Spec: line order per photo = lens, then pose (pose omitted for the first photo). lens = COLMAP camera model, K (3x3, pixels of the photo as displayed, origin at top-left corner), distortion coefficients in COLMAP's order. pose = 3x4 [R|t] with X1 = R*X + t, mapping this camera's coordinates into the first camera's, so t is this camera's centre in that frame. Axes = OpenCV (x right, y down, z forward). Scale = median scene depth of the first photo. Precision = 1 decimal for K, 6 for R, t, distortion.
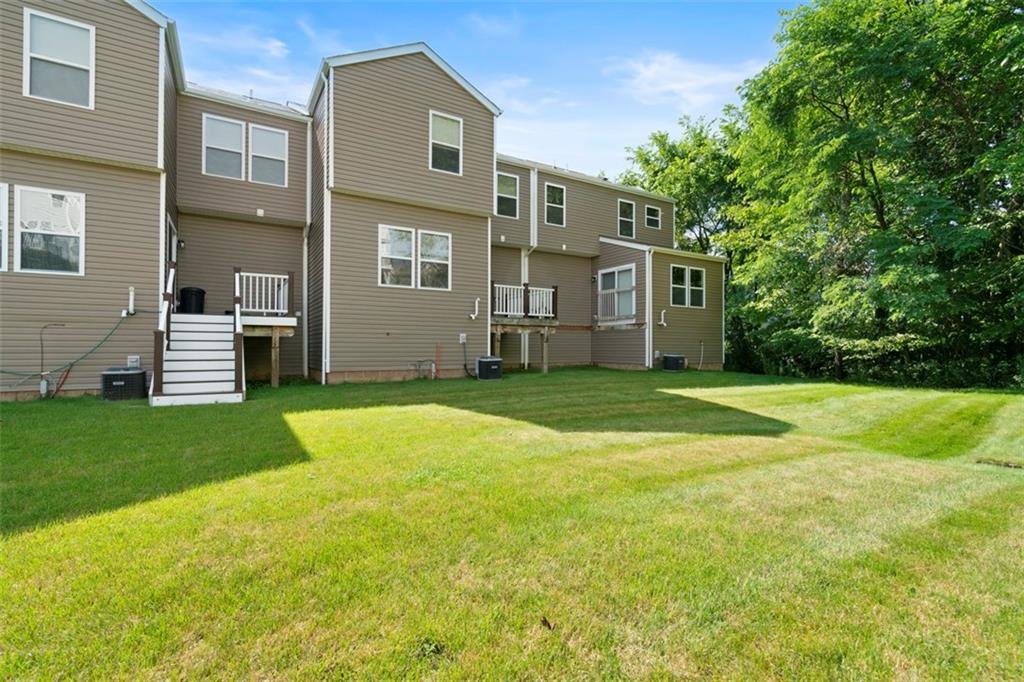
lens RADIAL K [[472.0, 0, 511.7], [0, 472.0, 346.7], [0, 0, 1]] dist [-0.008031, 0.002389]
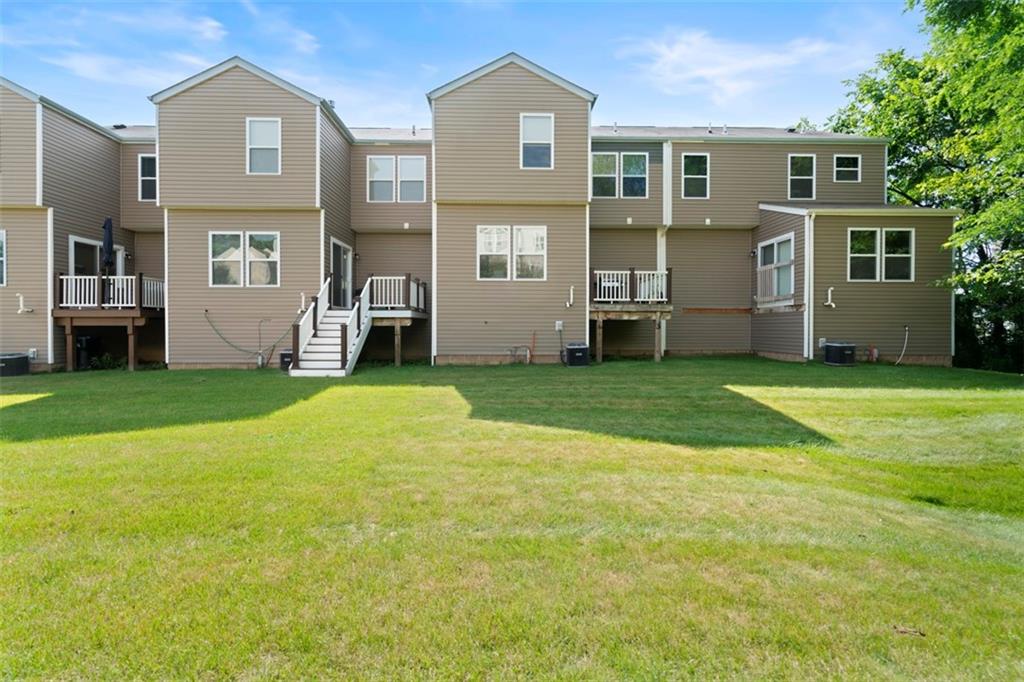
lens RADIAL K [[472.0, 0, 511.4], [0, 472.0, 337.1], [0, 0, 1]] dist [-0.008031, 0.002389]
pose [[0.865083, 0.007598, -0.501571, 0.300532], [0.001881, 0.999829, 0.018390, -0.010792], [0.501625, -0.016853, 0.864921, 0.046299]]
